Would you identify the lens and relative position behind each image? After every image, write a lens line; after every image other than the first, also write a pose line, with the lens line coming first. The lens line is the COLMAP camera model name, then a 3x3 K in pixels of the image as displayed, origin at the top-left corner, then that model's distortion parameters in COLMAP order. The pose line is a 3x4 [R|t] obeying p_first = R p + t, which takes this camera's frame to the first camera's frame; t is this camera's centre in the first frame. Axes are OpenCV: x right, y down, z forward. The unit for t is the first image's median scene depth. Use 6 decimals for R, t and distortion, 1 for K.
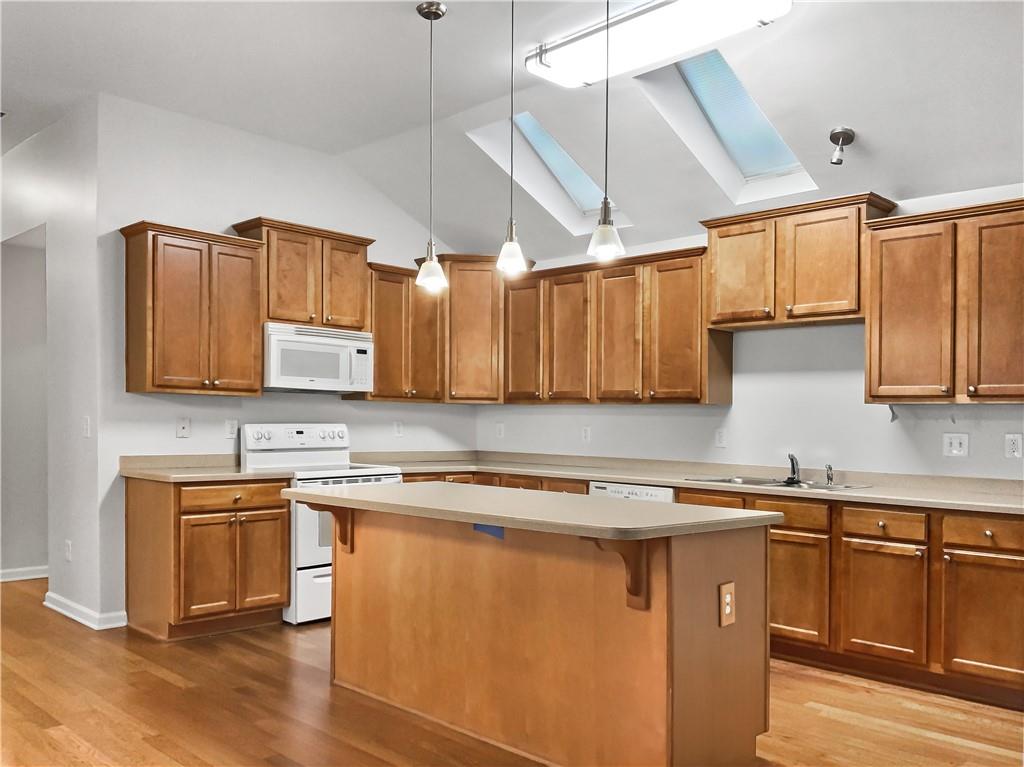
lens RADIAL K [[857.4, 0, 513.3], [0, 857.4, 422.6], [0, 0, 1]] dist [0.090519, -0.171350]
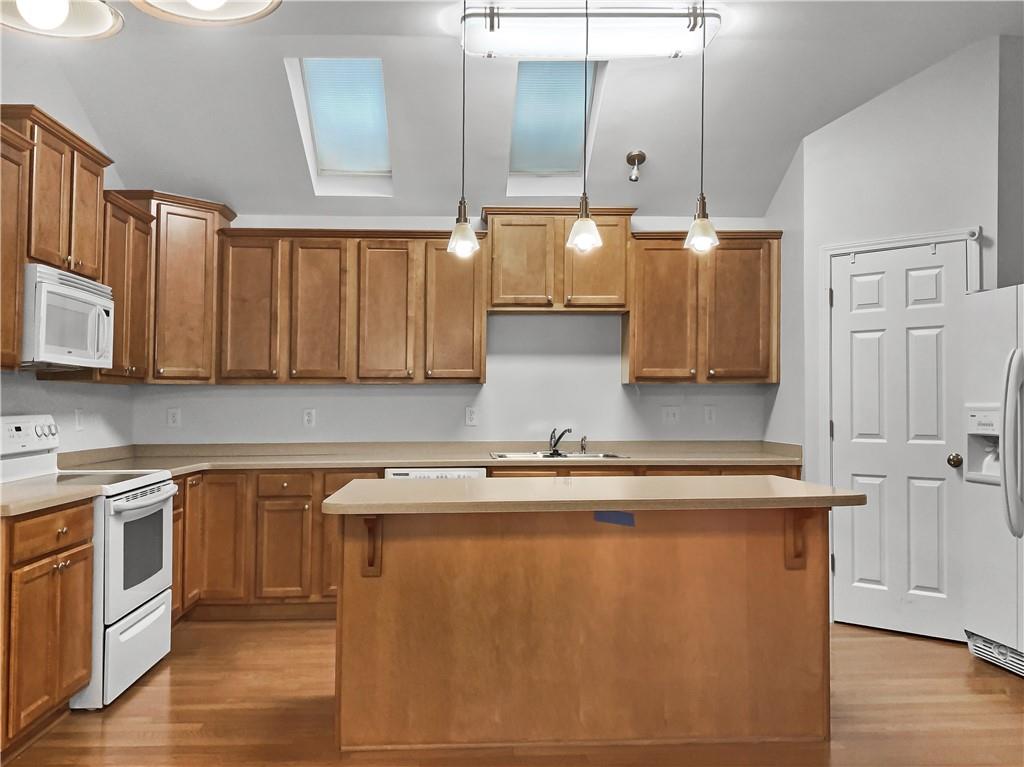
lens RADIAL K [[870.7, 0, 512.0], [0, 870.7, 383.5], [0, 0, 1]] dist [0.095880, -0.187765]
pose [[0.674692, -0.004793, 0.738084, -0.529334], [0.017877, 0.999792, -0.009848, -0.011290], [-0.737883, 0.019839, 0.674637, 0.277180]]
